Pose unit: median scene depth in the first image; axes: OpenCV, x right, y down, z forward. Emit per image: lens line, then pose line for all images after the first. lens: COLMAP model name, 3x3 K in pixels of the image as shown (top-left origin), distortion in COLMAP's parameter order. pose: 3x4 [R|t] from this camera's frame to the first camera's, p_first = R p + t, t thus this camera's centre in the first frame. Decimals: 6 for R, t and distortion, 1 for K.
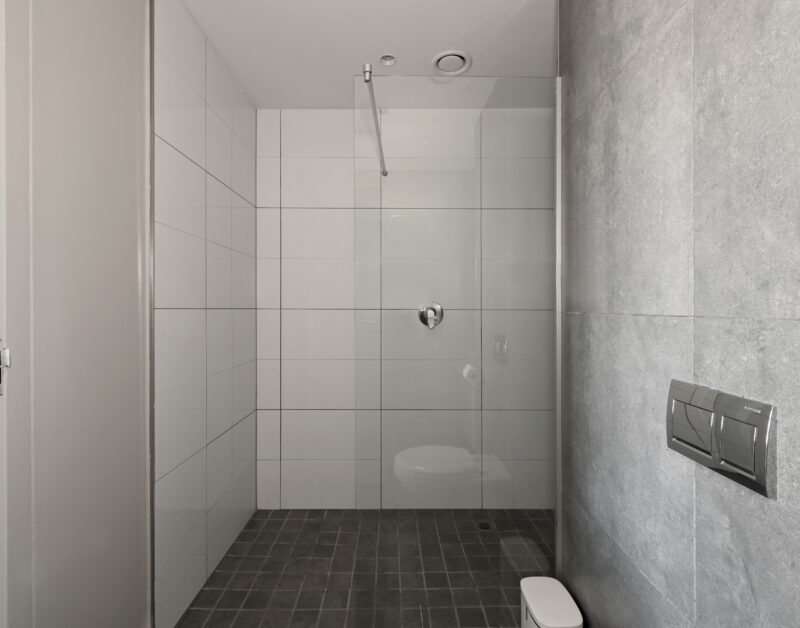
lens RADIAL K [[398.0, 0, 400.2], [0, 398.0, 294.6], [0, 0, 1]] dist [0.000998, 0.000259]
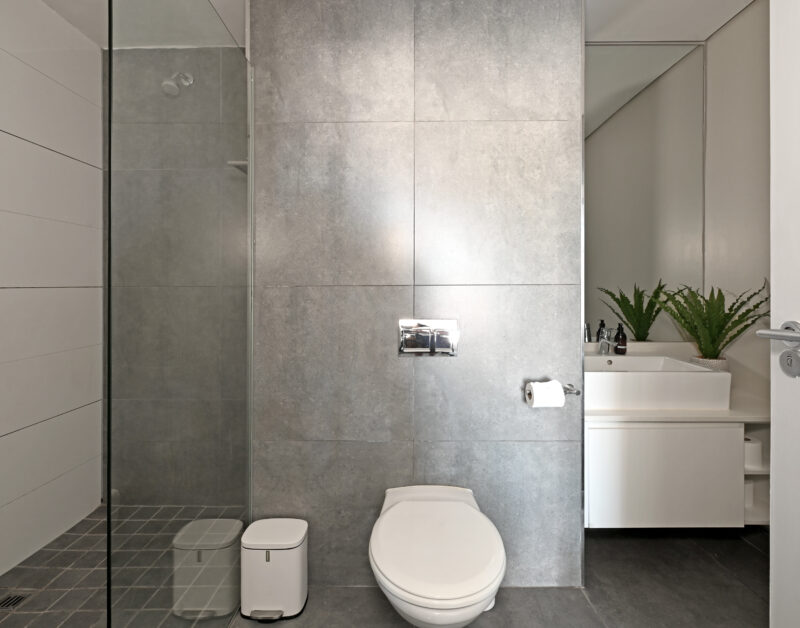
lens RADIAL K [[398.0, 0, 400.2], [0, 398.0, 294.6], [0, 0, 1]] dist [0.000998, 0.000259]
pose [[0.020707, 0.001917, 0.999784, -0.911765], [-0.036437, 0.999335, -0.001161, 0.074952], [-0.999121, -0.036405, 0.020763, 0.746746]]
